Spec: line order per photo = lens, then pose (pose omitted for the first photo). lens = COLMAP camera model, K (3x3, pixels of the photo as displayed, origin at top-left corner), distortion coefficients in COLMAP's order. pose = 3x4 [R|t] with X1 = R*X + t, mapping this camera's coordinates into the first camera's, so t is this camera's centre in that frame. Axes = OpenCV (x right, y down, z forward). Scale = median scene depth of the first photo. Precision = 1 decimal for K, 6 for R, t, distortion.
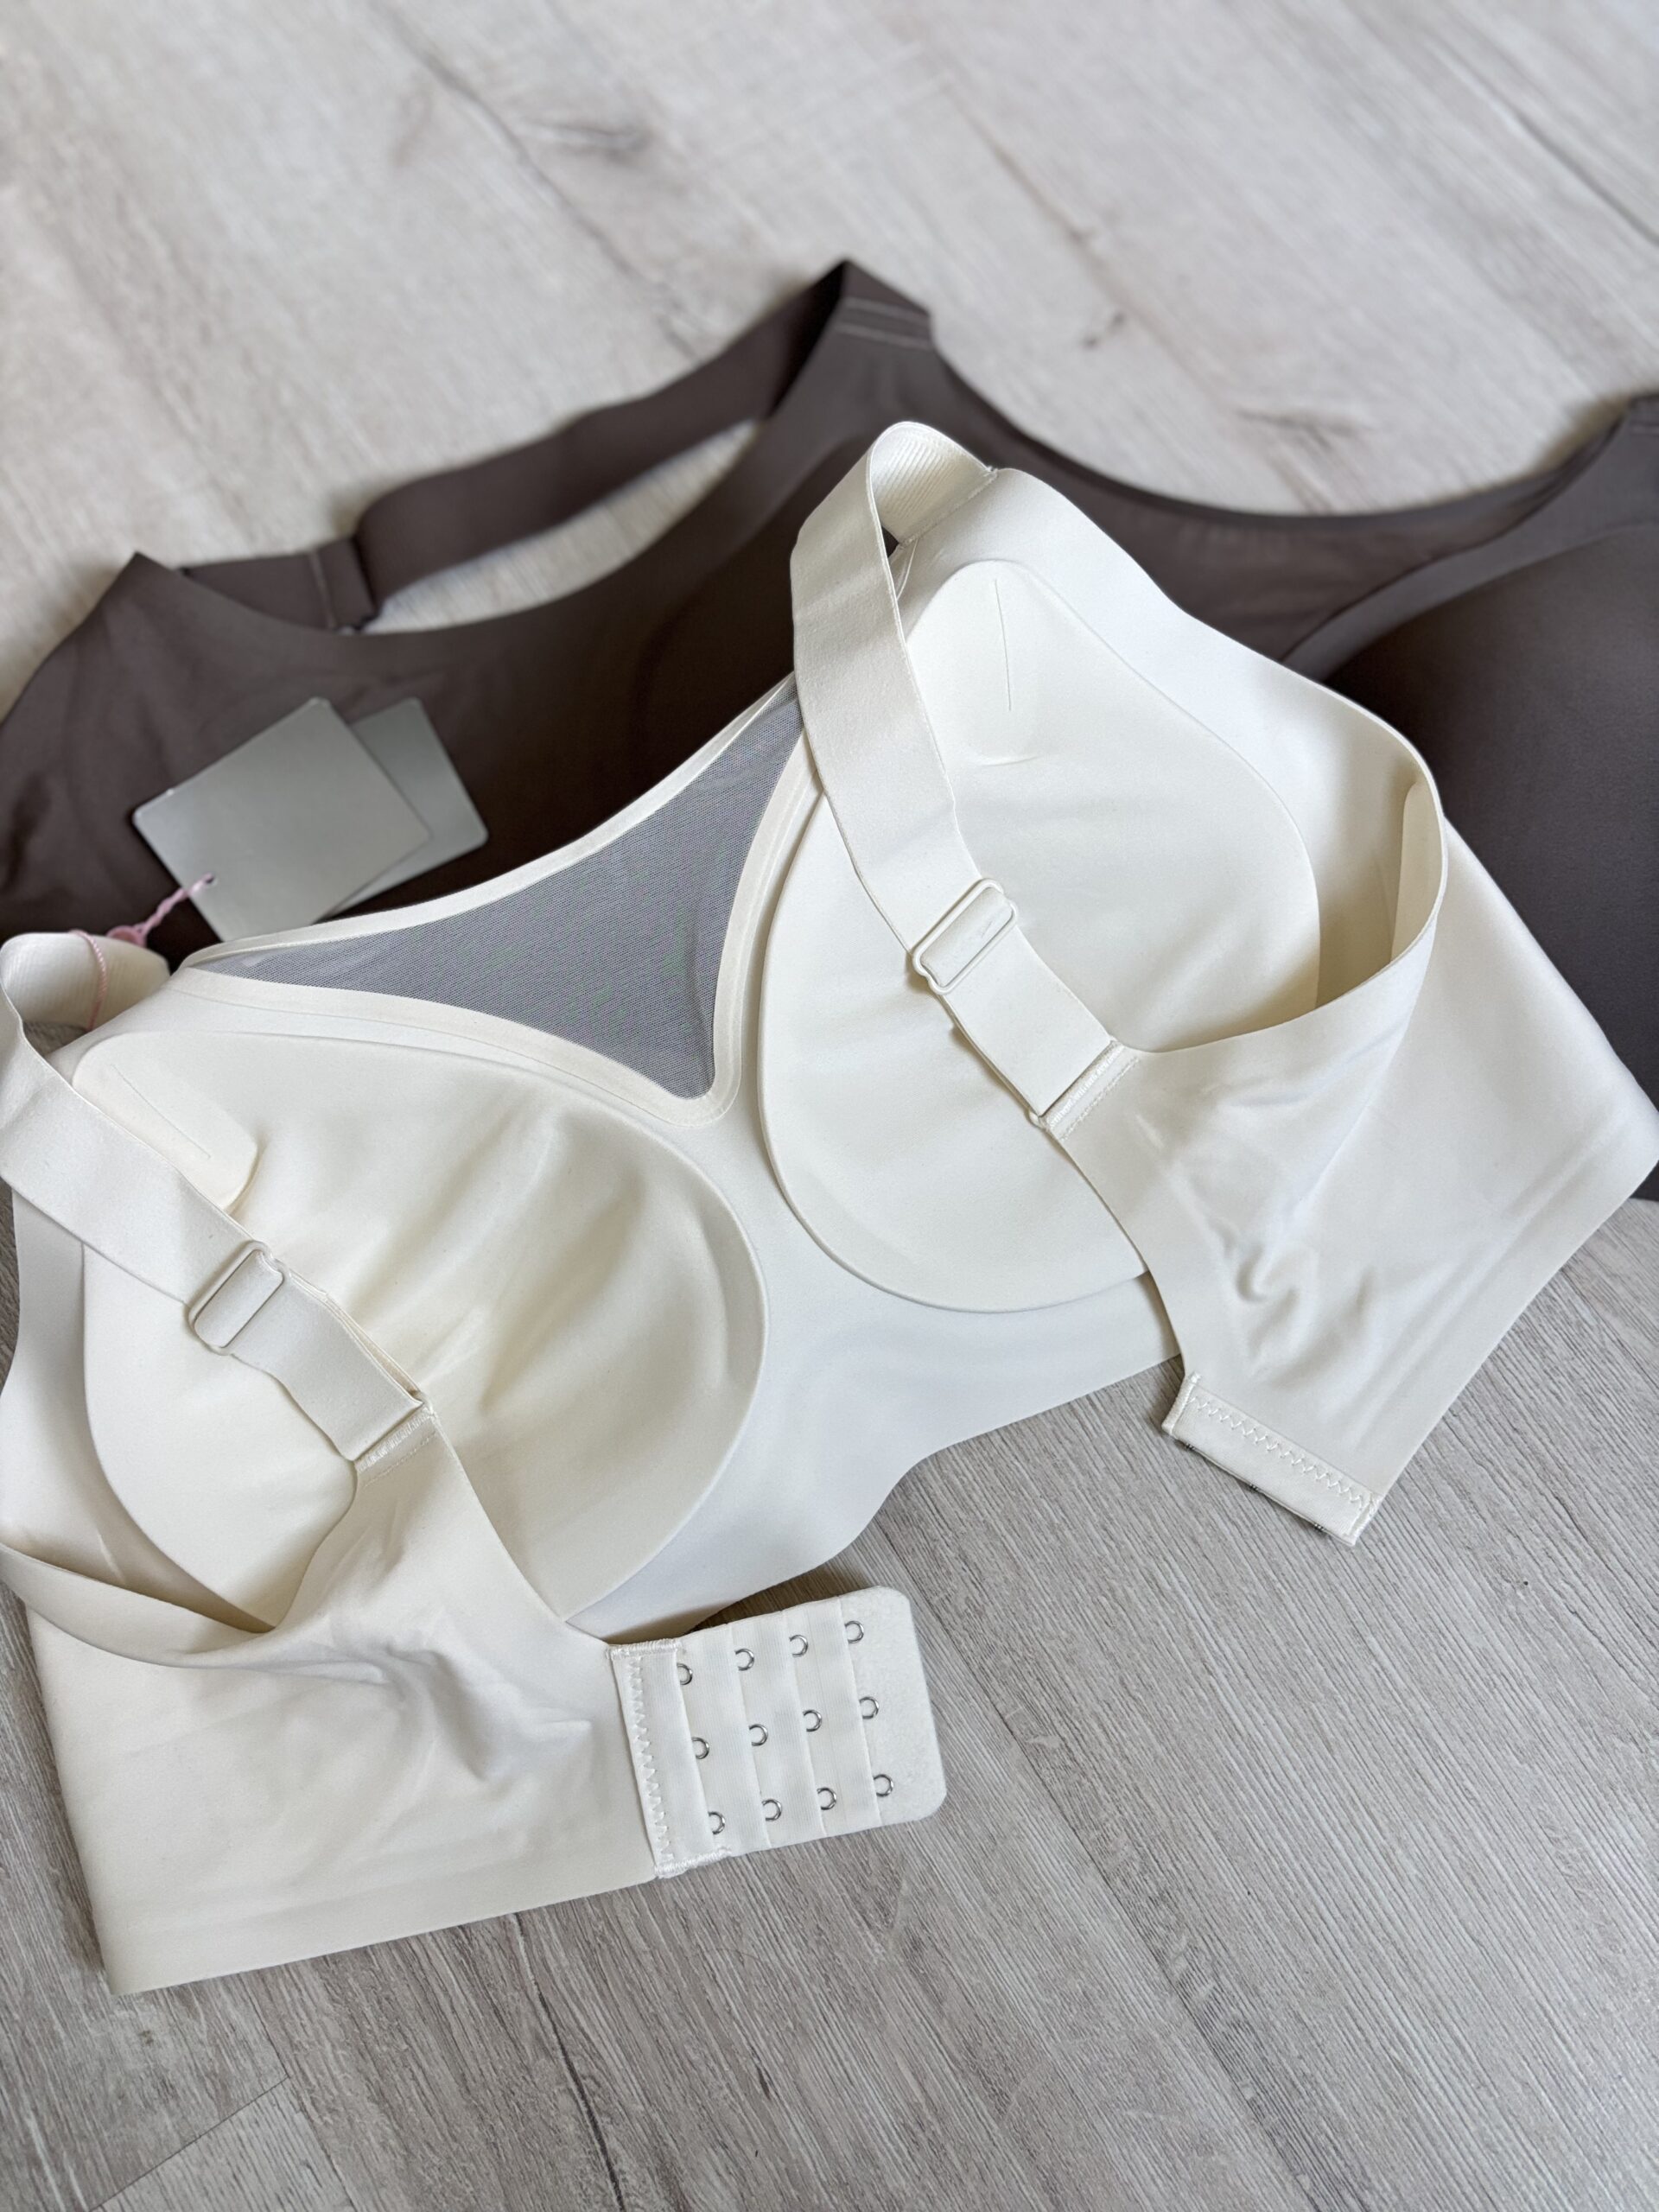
lens RADIAL K [[1657.5, 0, 819.0], [0, 1657.5, 1100.0], [0, 0, 1]] dist [0.039341, -0.053436]
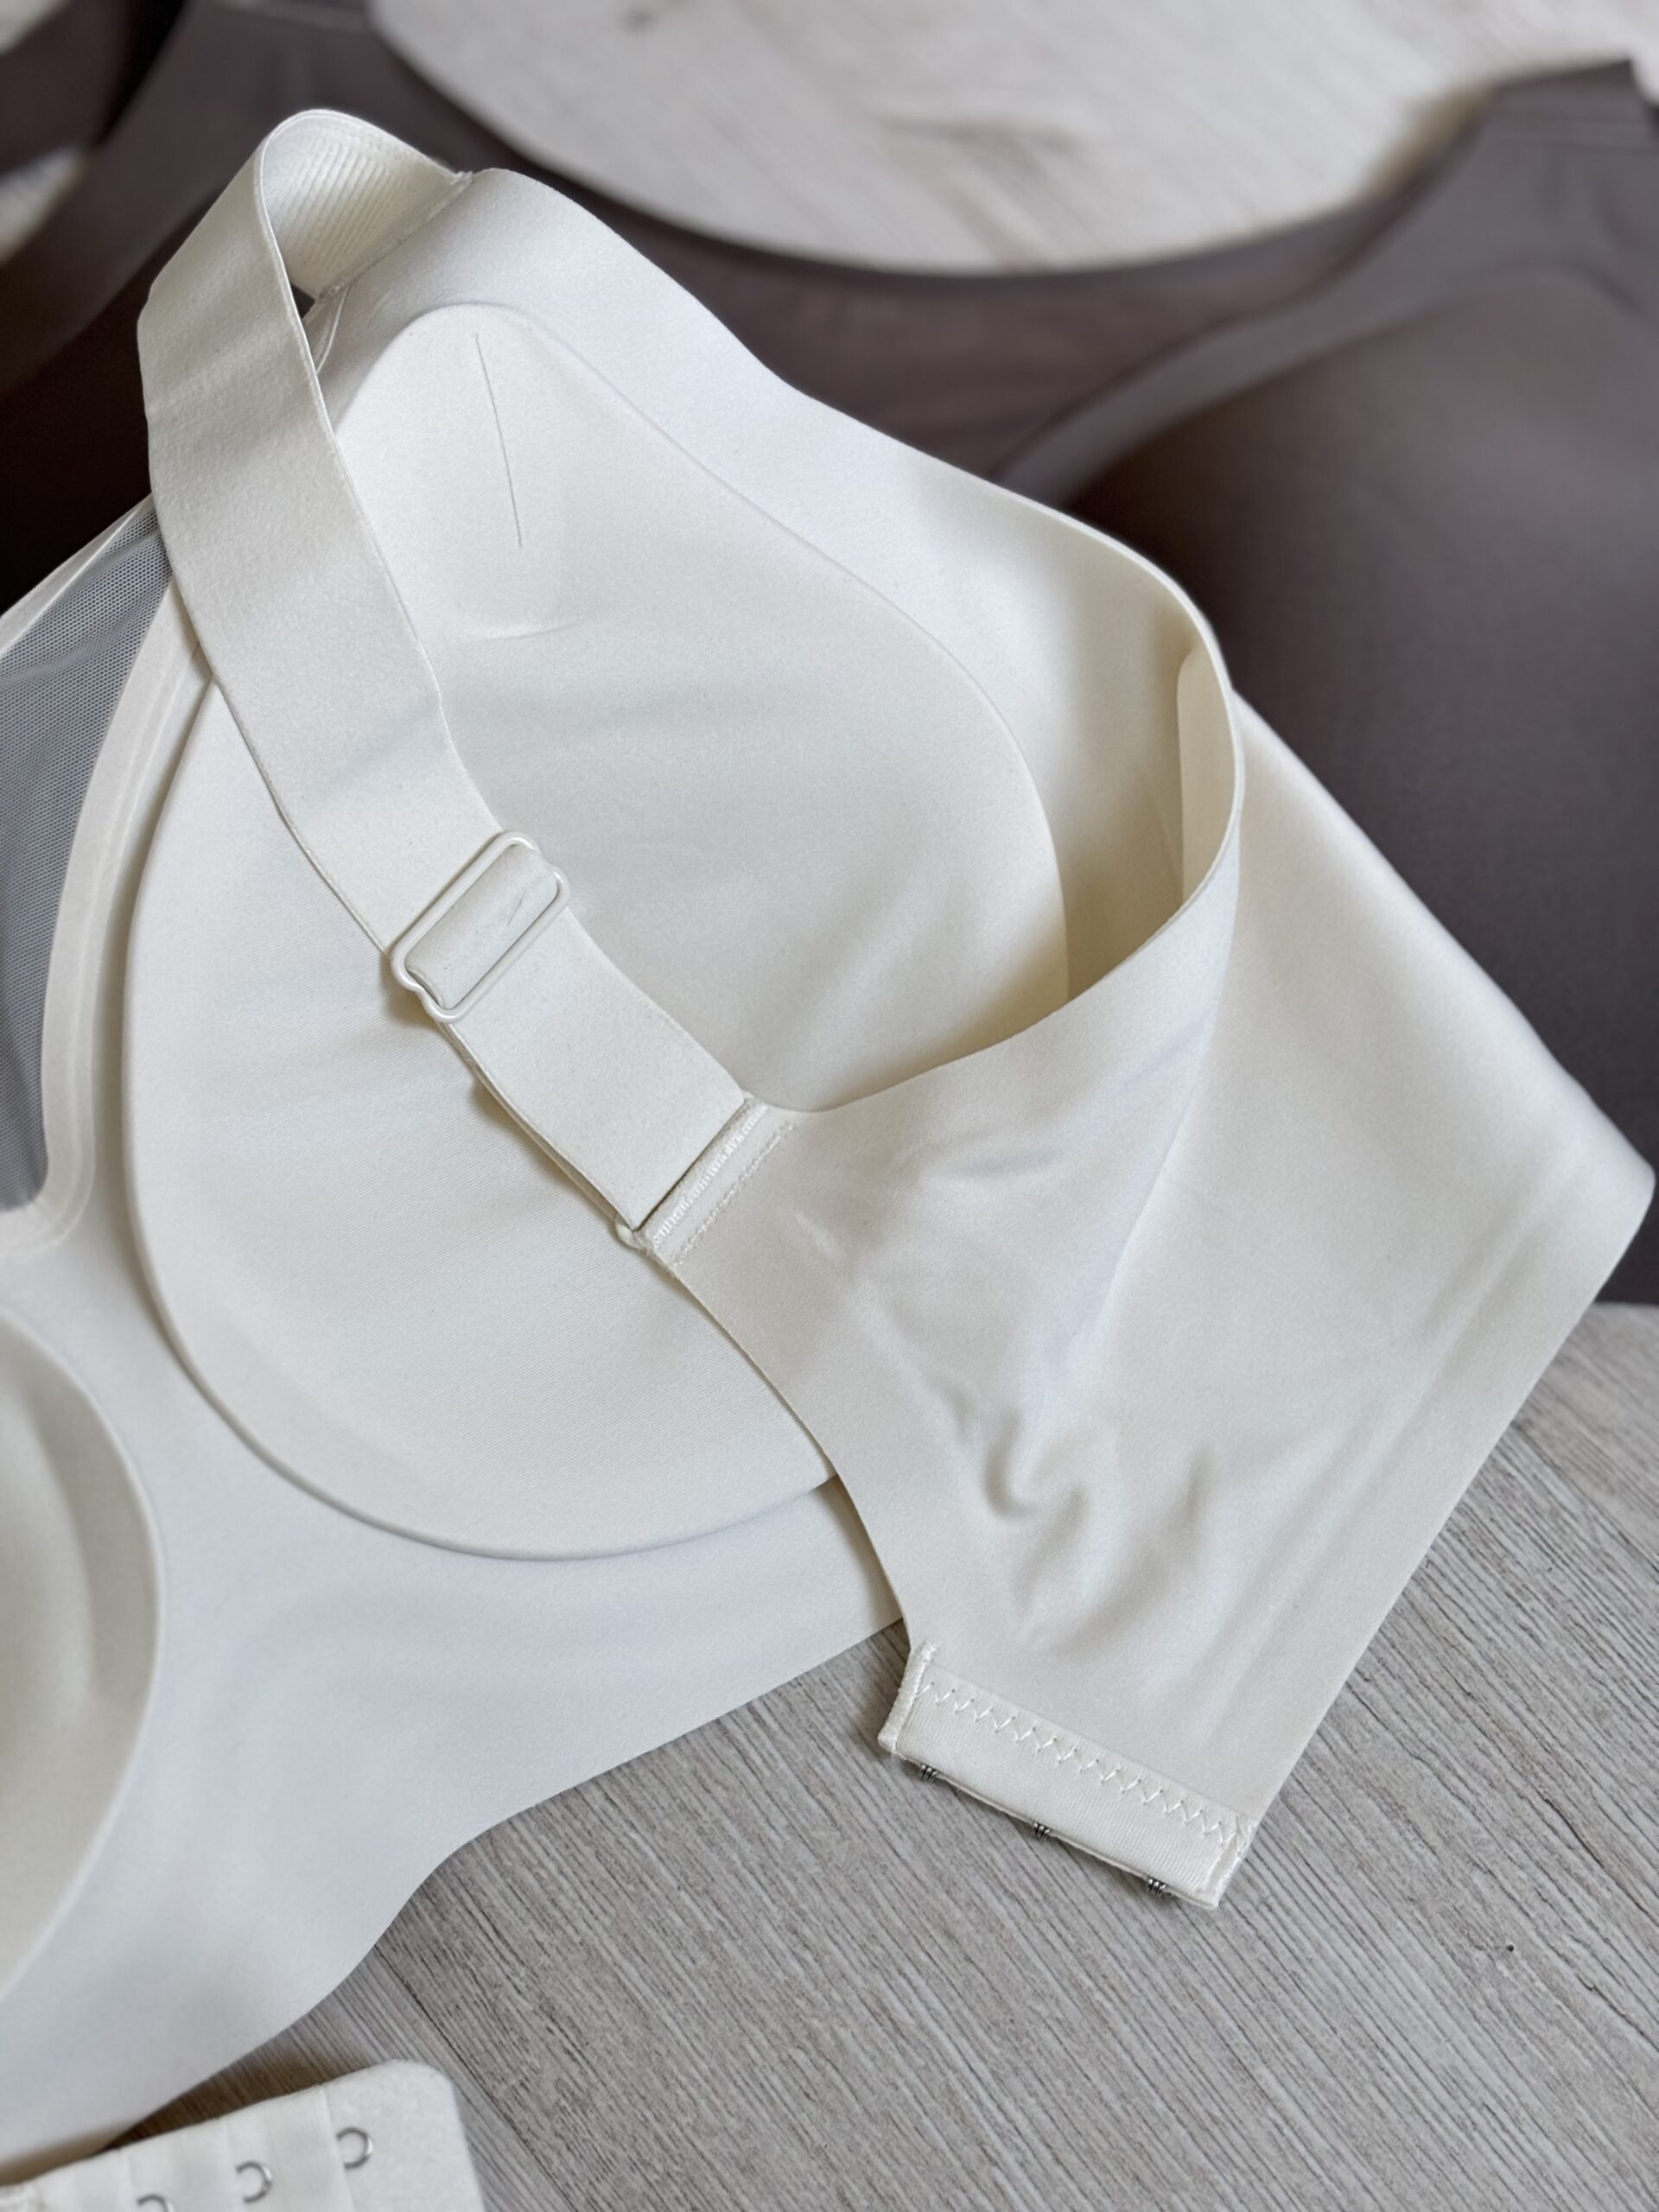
lens RADIAL K [[3313.7, 0, 818.3], [0, 3313.7, 1107.4], [0, 0, 1]] dist [0.067105, 0.000000]
pose [[0.987780, -0.061782, 0.143088, 0.035434], [0.084506, 0.983716, -0.158624, 0.163675], [-0.130958, 0.168778, 0.976916, -0.158315]]
